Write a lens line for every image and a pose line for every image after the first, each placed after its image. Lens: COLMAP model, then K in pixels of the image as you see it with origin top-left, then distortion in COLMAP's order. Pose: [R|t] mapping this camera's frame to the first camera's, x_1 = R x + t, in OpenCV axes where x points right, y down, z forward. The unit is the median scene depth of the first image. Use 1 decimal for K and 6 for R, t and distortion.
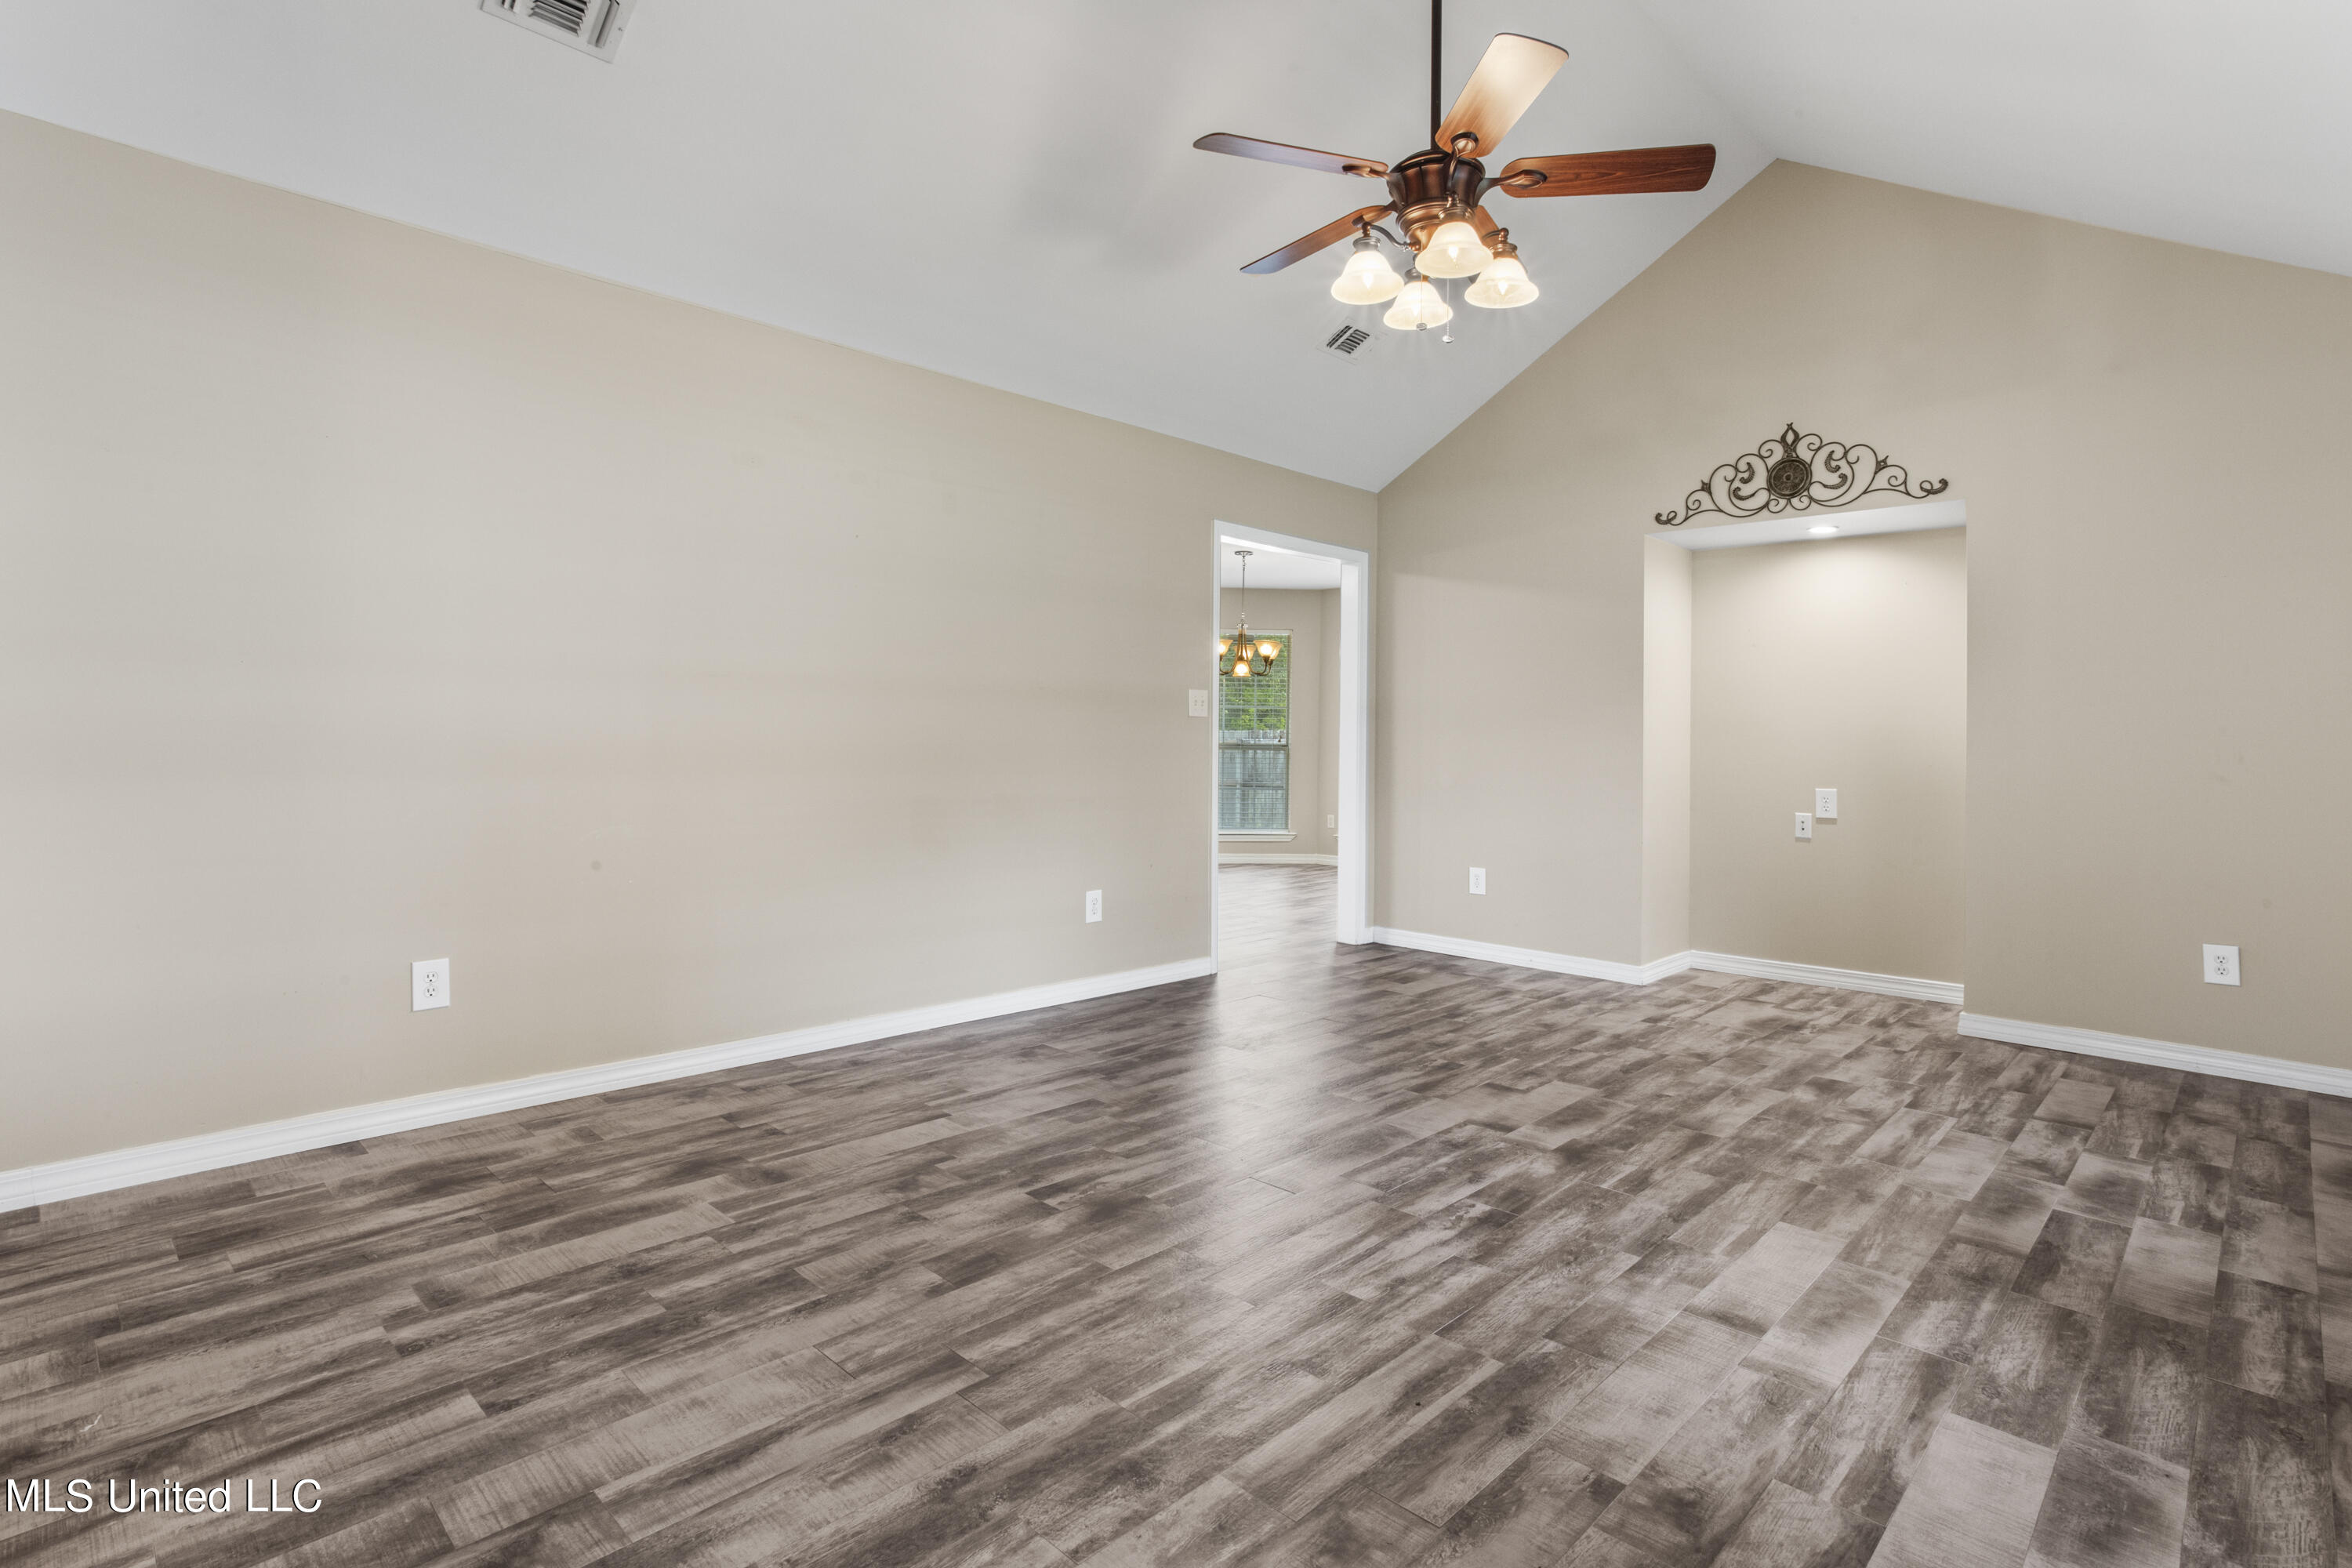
lens RADIAL K [[1155.9, 0, 1176.0], [0, 1155.9, 784.0], [0, 0, 1]] dist [-0.025110, 0.000444]
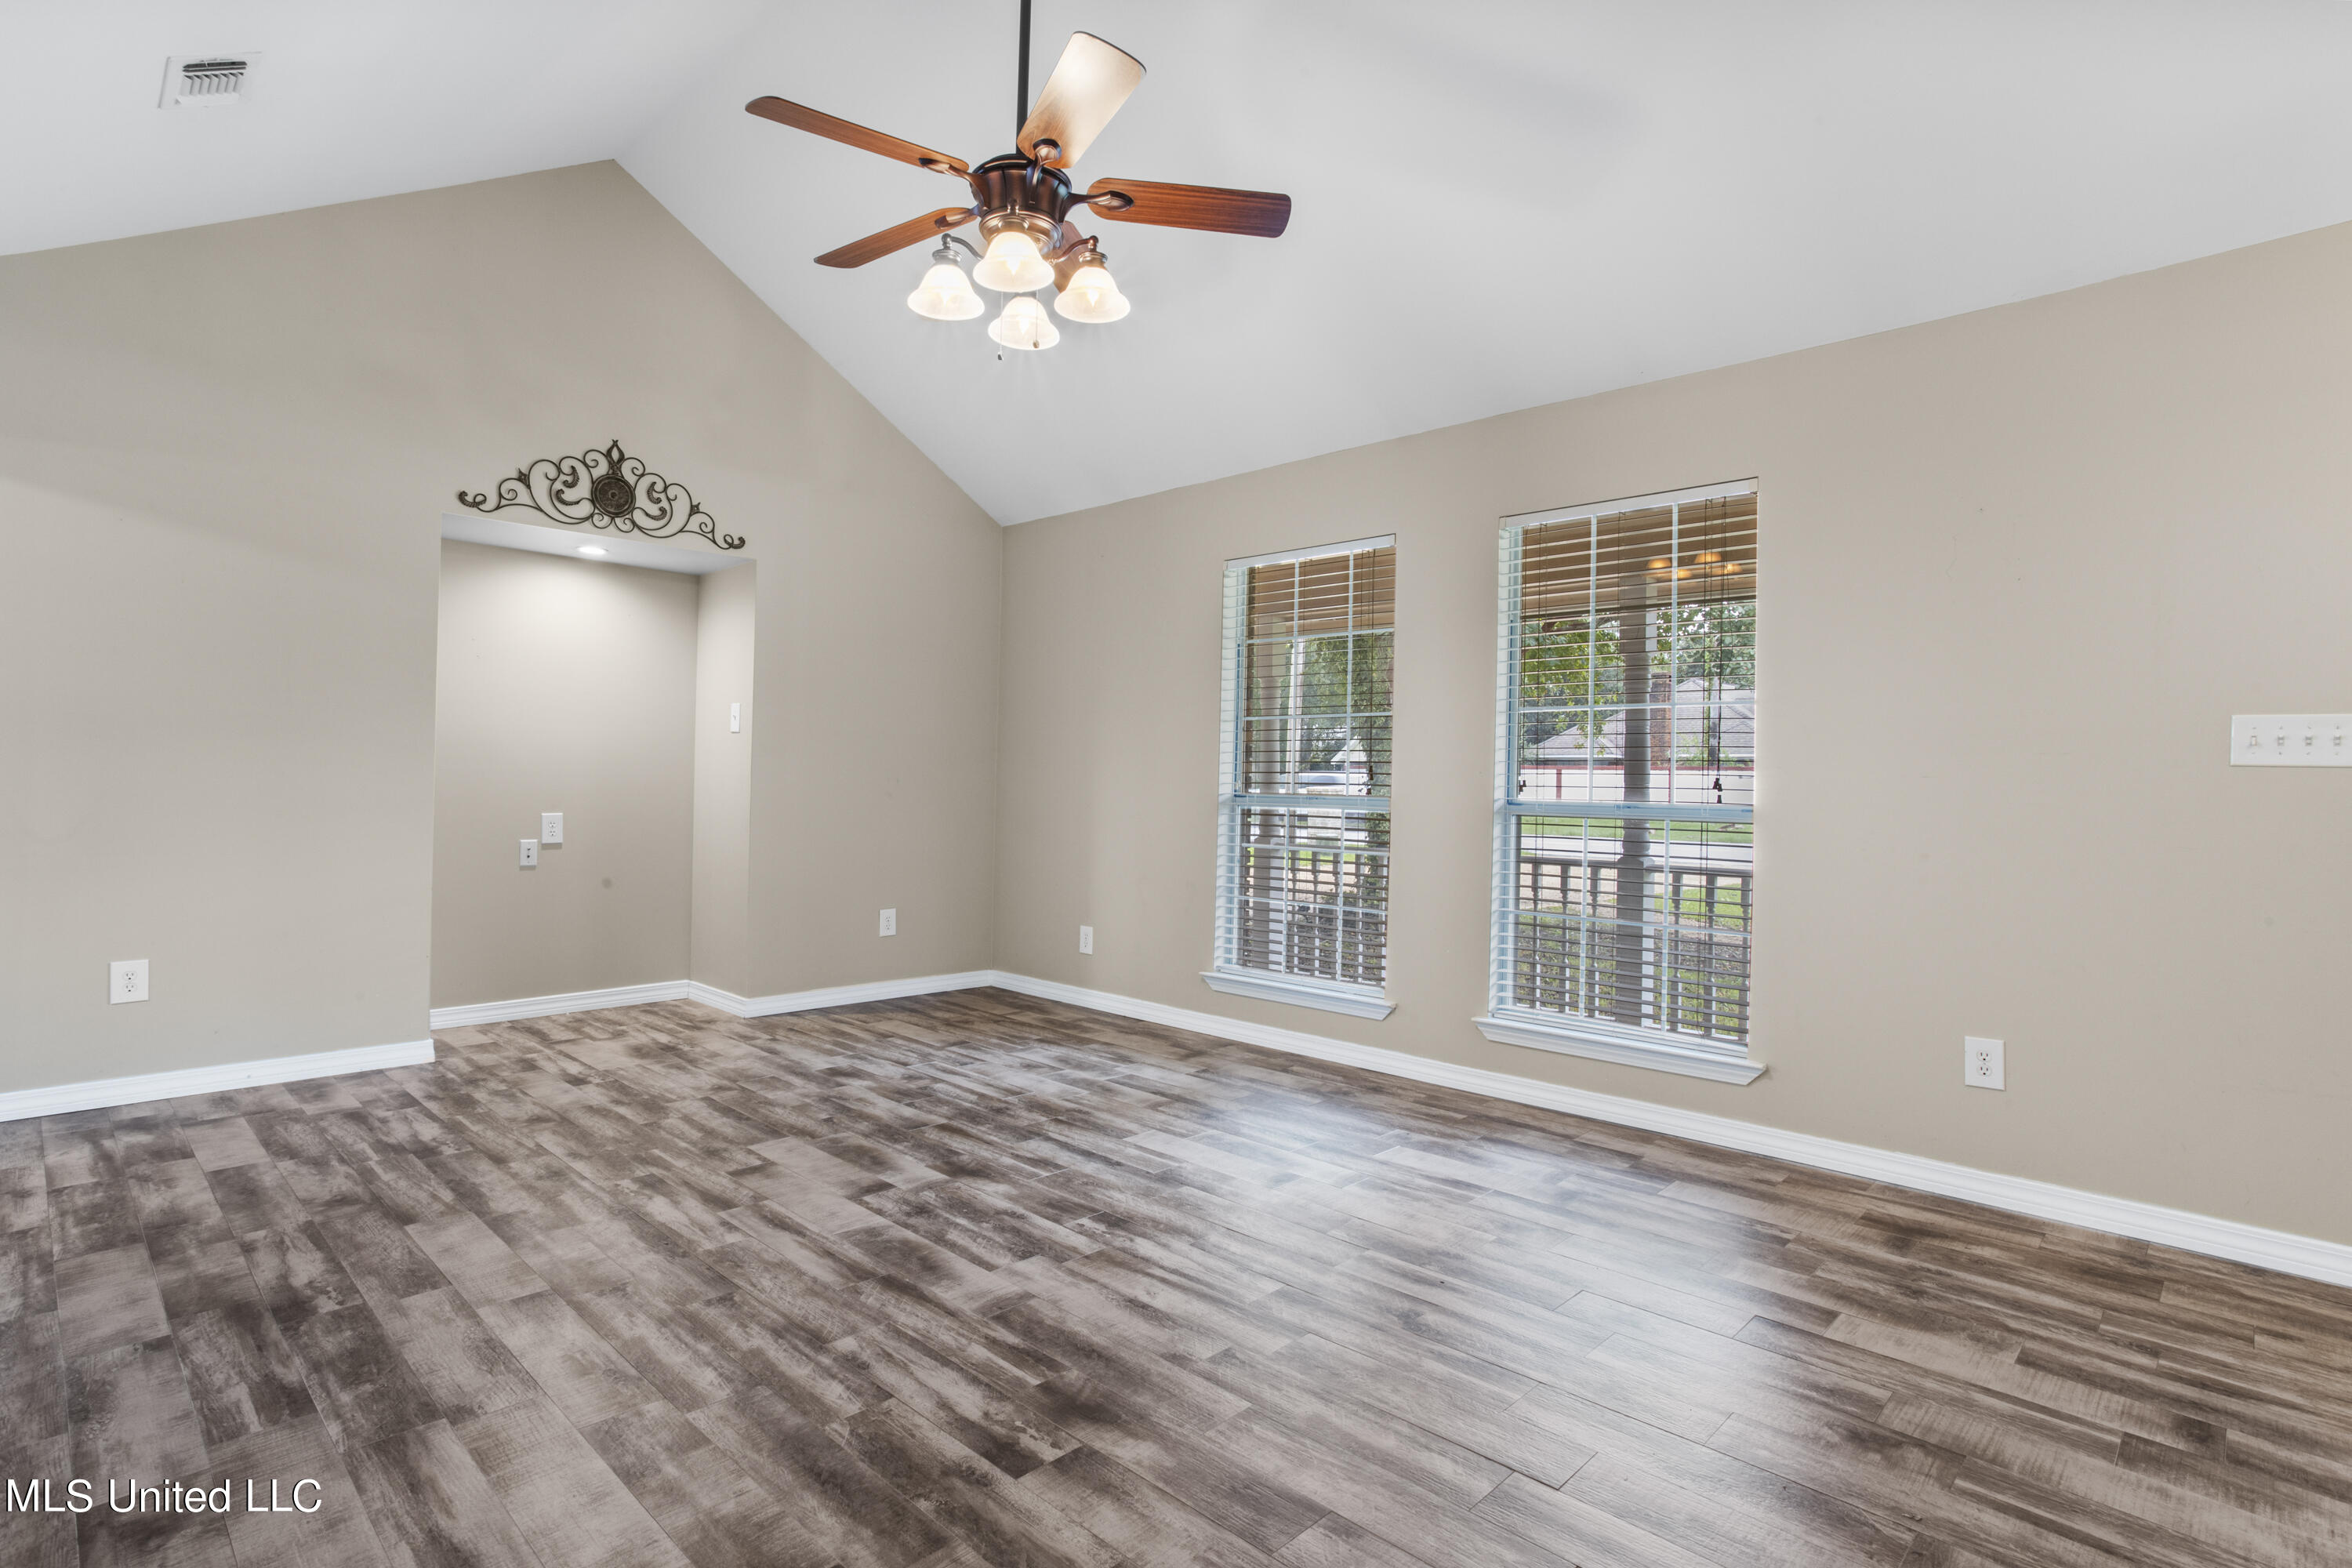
lens RADIAL K [[1155.9, 0, 1176.0], [0, 1155.9, 784.0], [0, 0, 1]] dist [-0.025110, 0.000444]
pose [[0.004366, -0.014320, 0.999888, -0.647512], [0.025315, 0.999579, 0.014205, -0.033617], [-0.999670, 0.025250, 0.004727, 0.759464]]
